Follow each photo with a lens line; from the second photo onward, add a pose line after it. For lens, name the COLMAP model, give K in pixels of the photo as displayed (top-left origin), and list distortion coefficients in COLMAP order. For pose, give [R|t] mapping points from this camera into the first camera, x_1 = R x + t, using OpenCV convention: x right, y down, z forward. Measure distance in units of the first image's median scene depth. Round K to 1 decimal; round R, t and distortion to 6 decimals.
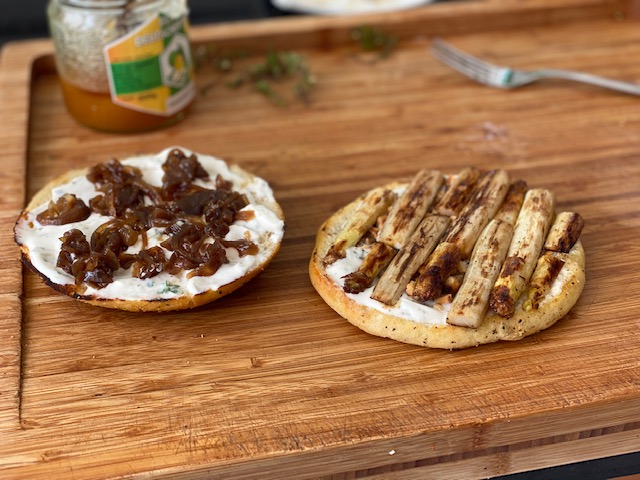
lens RADIAL K [[946.7, 0, 321.7], [0, 946.7, 244.0], [0, 0, 1]] dist [0.048258, 0.000000]
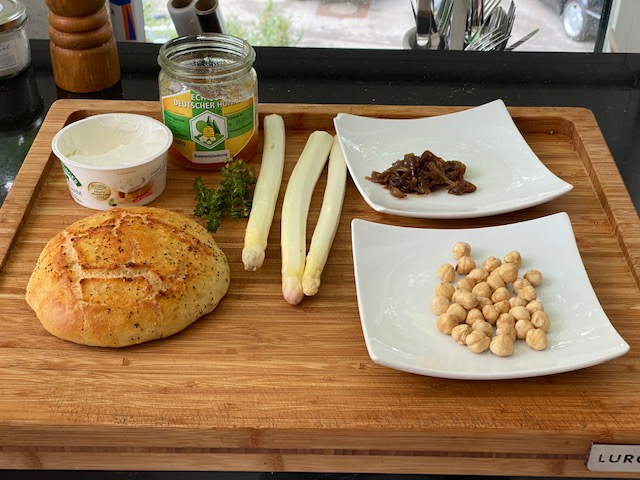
lens RADIAL K [[946.7, 0, 321.8], [0, 946.7, 238.6], [0, 0, 1]] dist [0.048258, 0.000000]
pose [[0.975538, 0.140114, -0.169393, 0.442109], [-0.145558, 0.989146, -0.020096, -0.073655], [0.164738, 0.044261, 0.985344, -0.369294]]
